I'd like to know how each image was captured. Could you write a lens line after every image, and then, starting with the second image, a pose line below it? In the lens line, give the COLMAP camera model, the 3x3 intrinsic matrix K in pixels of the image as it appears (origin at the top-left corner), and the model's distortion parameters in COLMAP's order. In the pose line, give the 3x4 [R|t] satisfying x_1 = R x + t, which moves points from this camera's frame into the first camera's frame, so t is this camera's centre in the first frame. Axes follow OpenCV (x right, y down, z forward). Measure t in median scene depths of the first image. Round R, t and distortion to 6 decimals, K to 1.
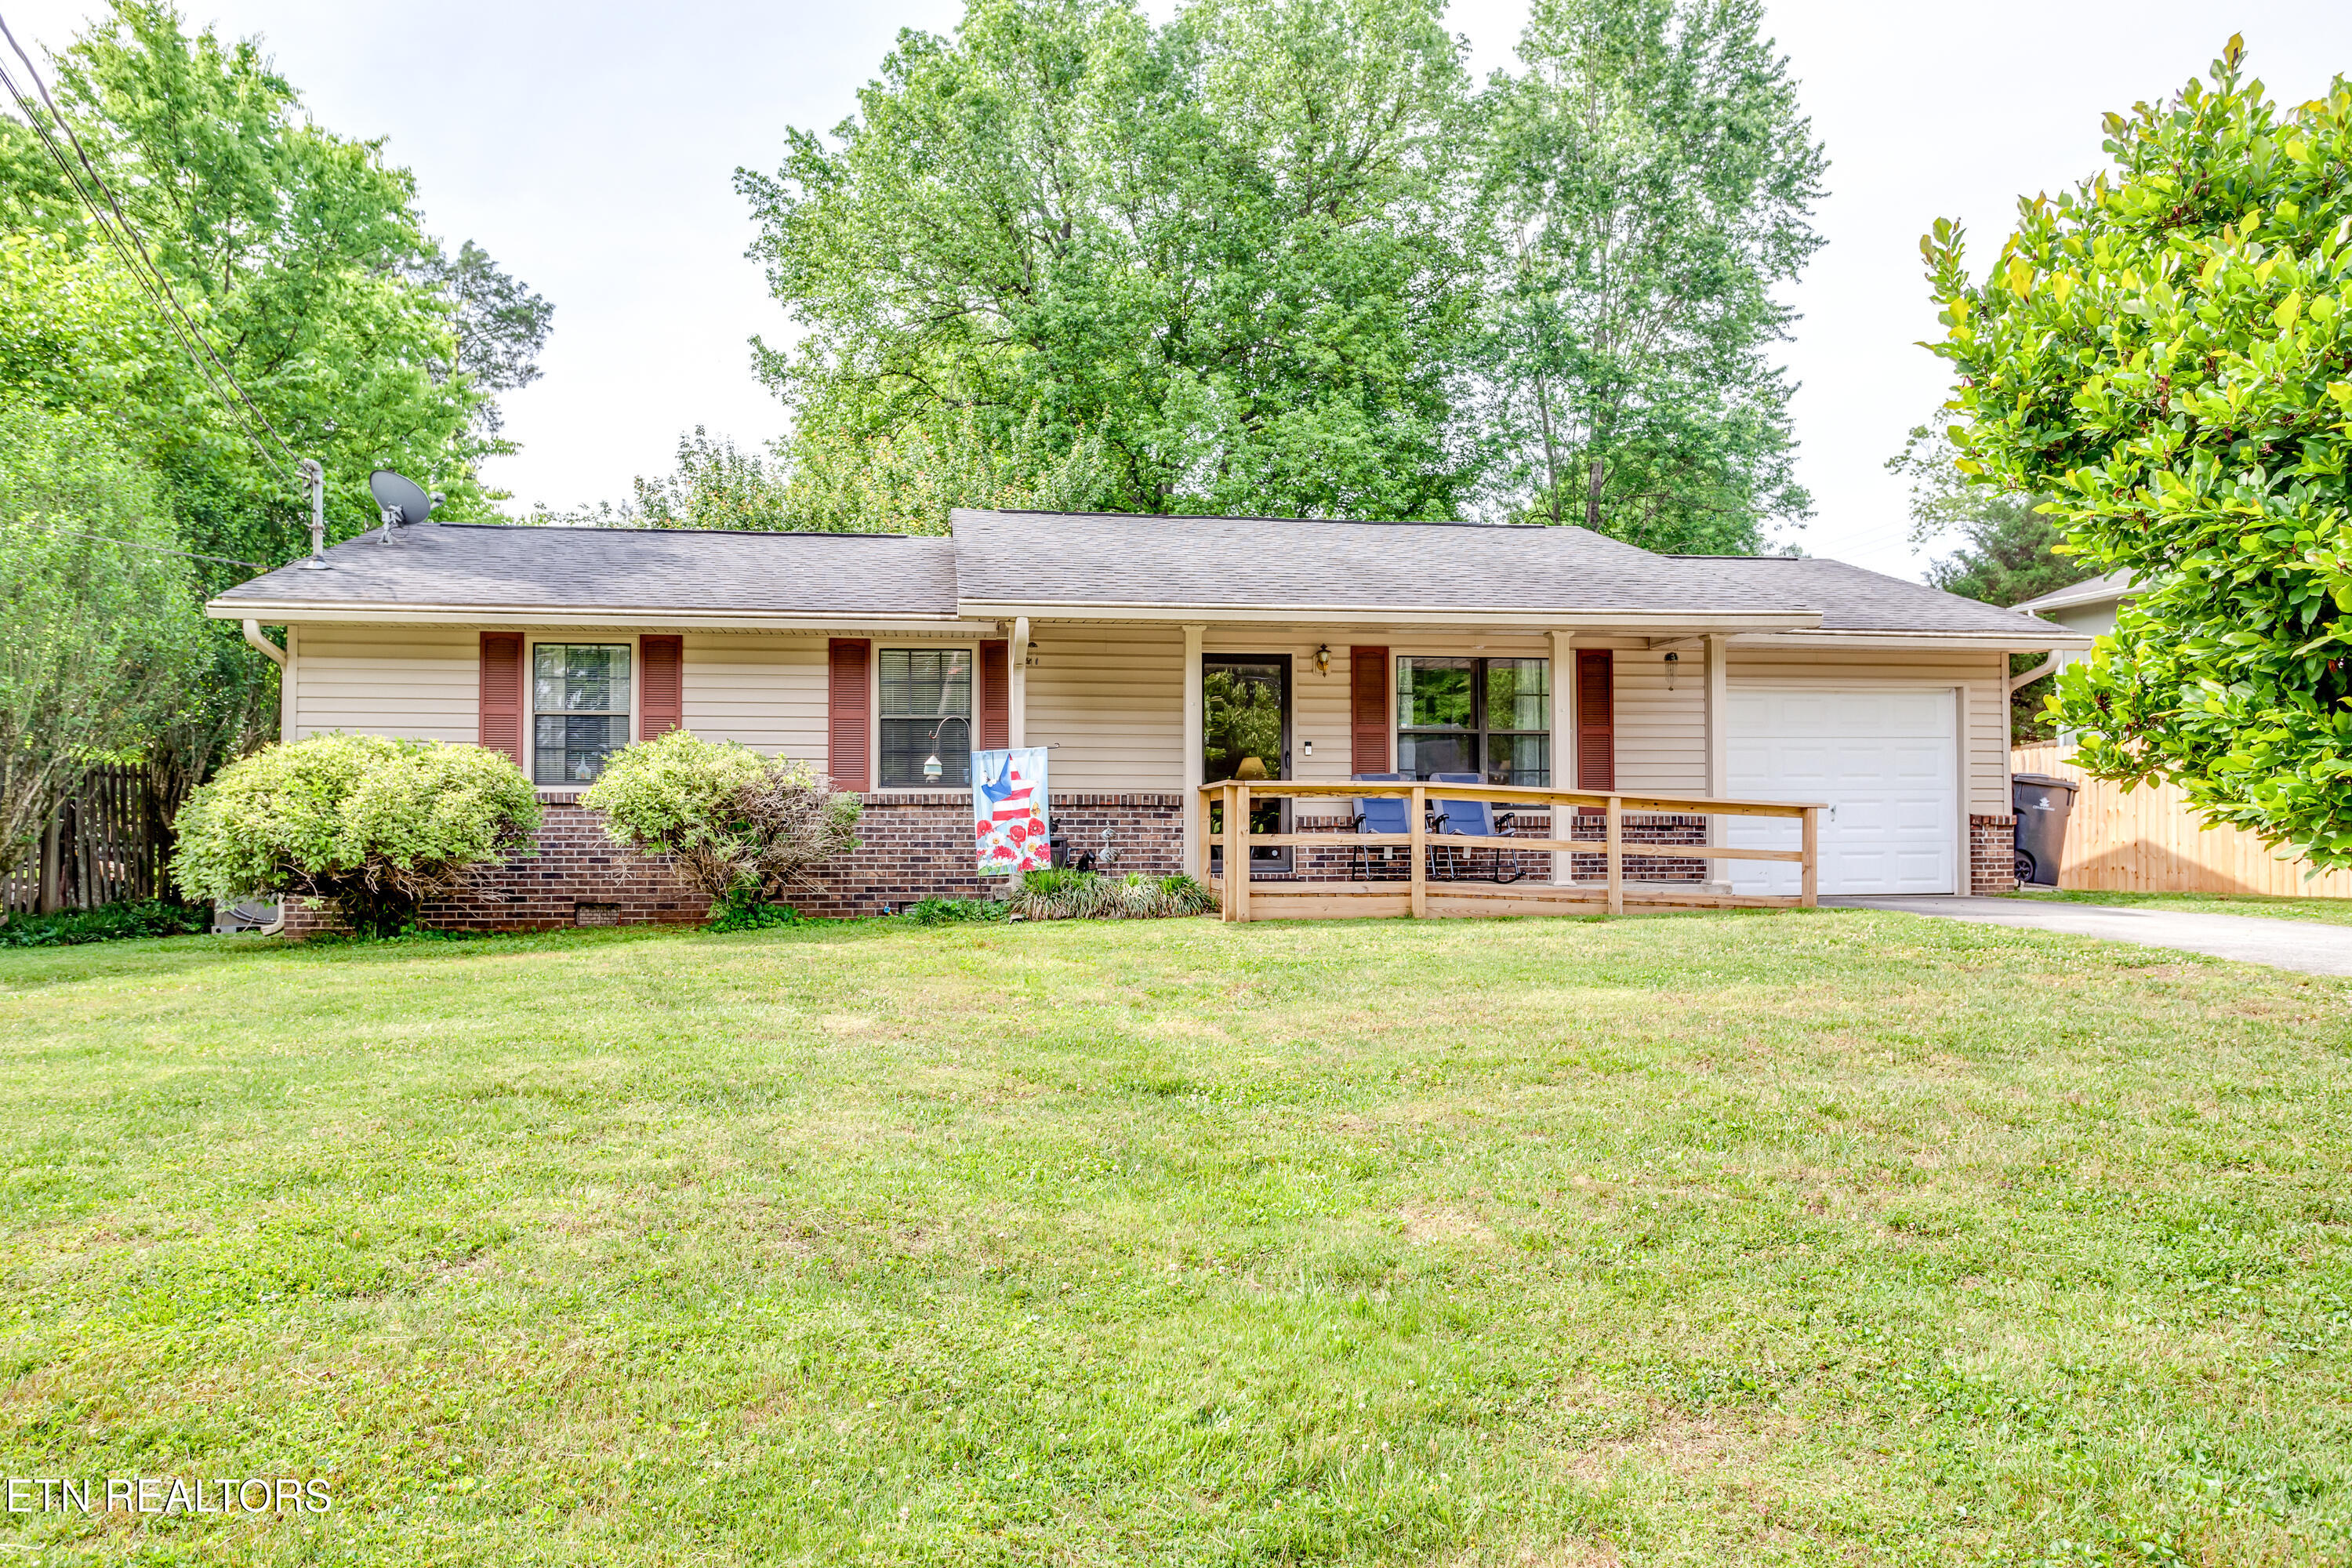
lens RADIAL K [[1696.2, 0, 1176.0], [0, 1696.2, 784.0], [0, 0, 1]] dist [-0.010017, 0.000889]
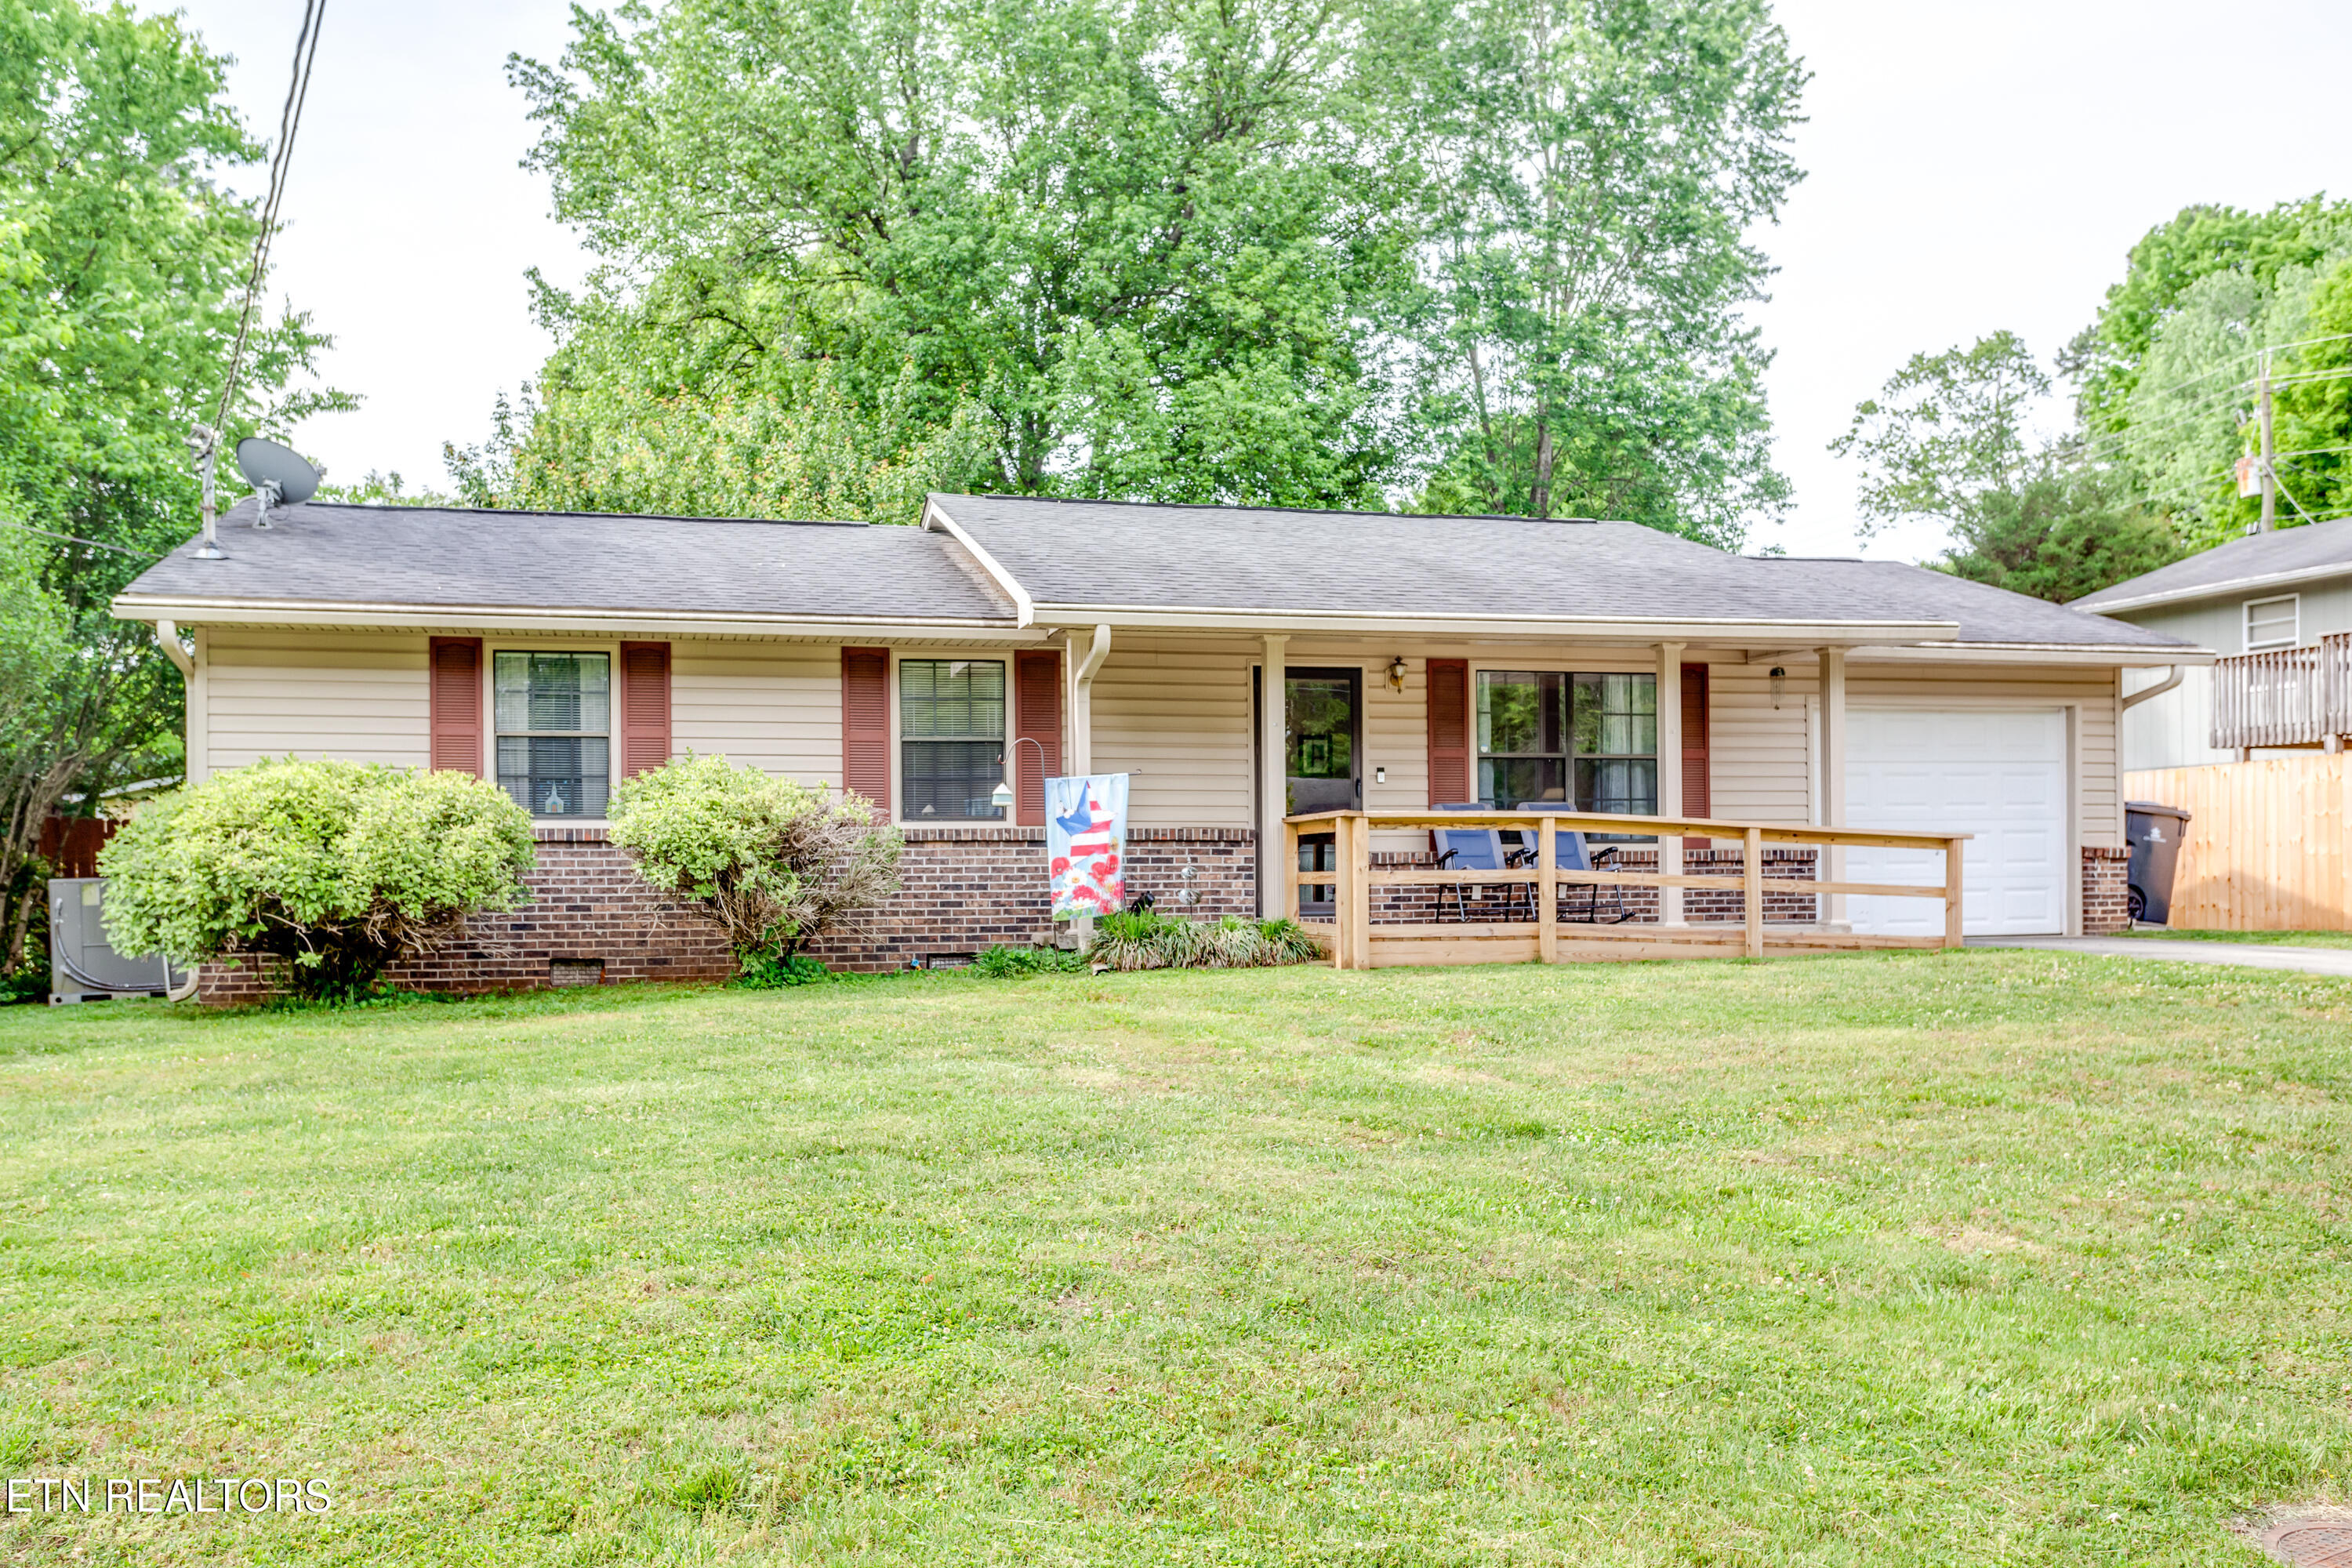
lens RADIAL K [[2074.5, 0, 1161.0], [0, 2074.5, 883.1], [0, 0, 1]] dist [0.005209, 0.005762]
pose [[0.993909, -0.007321, 0.109962, -0.153999], [0.004080, 0.999551, 0.029674, 0.002646], [-0.110130, -0.029045, 0.993493, -0.057602]]
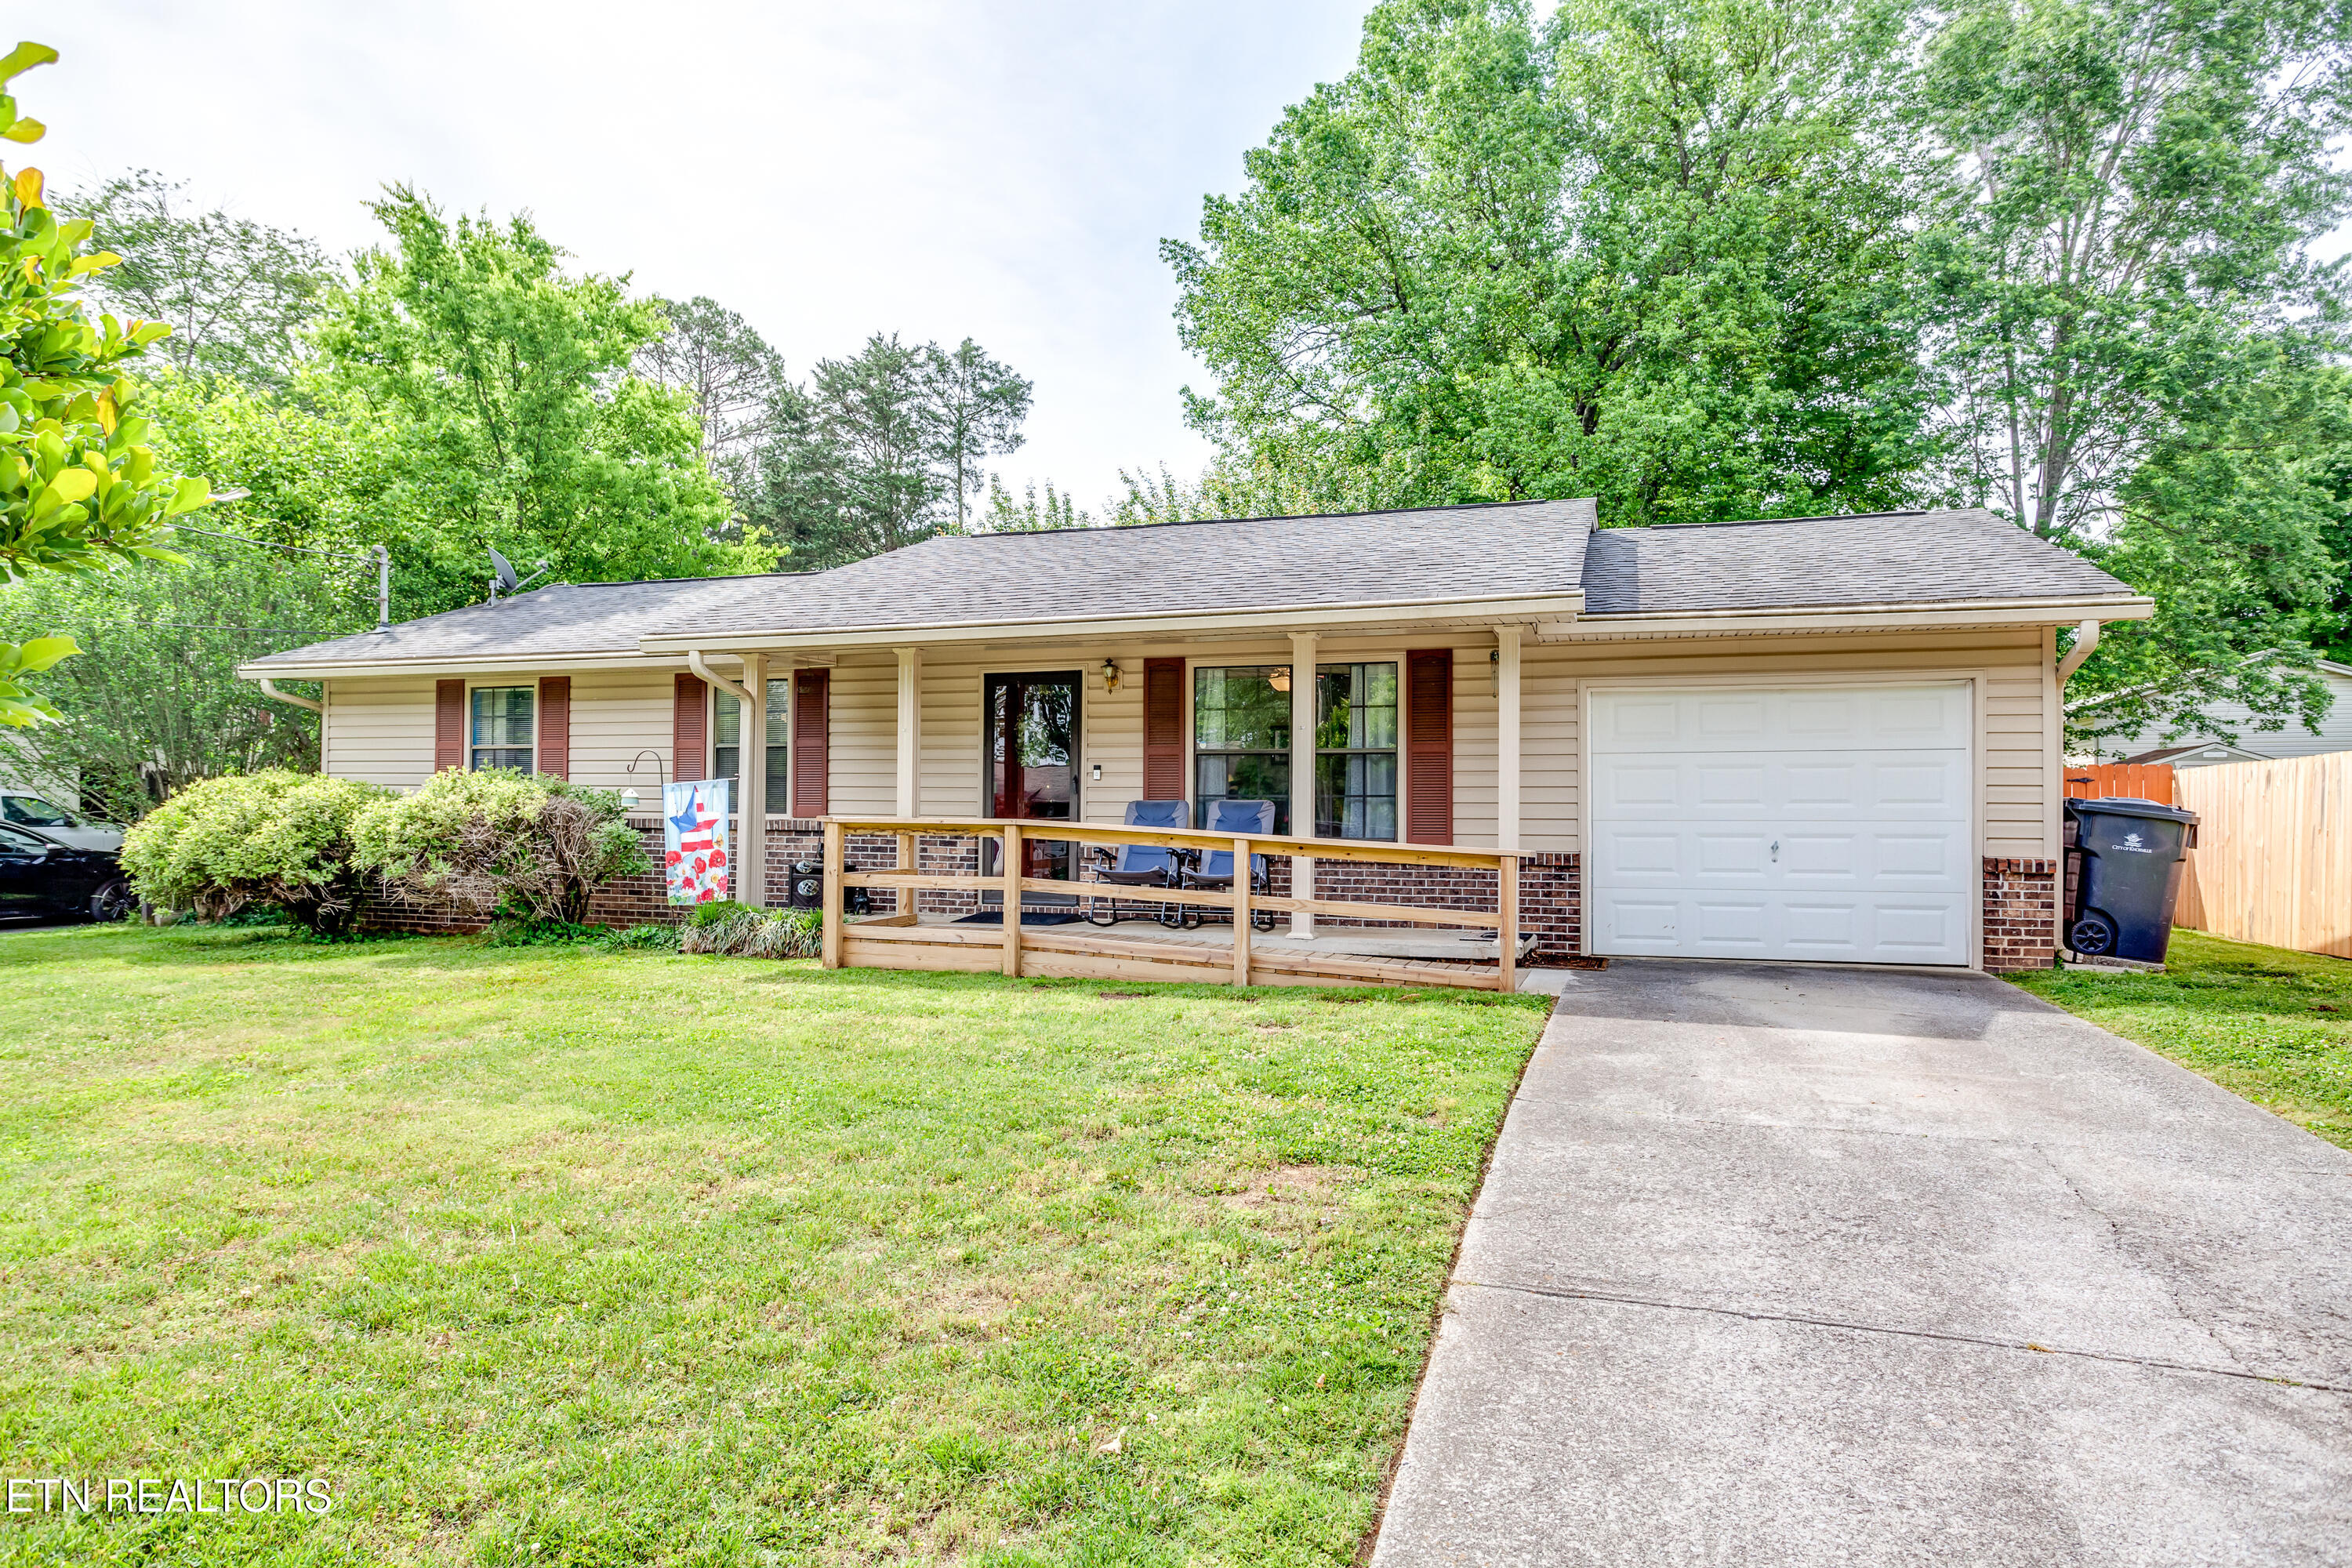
lens RADIAL K [[1472.3, 0, 1122.8], [0, 1472.3, 790.6], [0, 0, 1]] dist [-0.039476, 0.000450]
pose [[0.877251, 0.001340, -0.480031, 0.471813], [0.005959, 0.999889, 0.013681, -0.021911], [0.479996, -0.014862, 0.877145, 0.308155]]
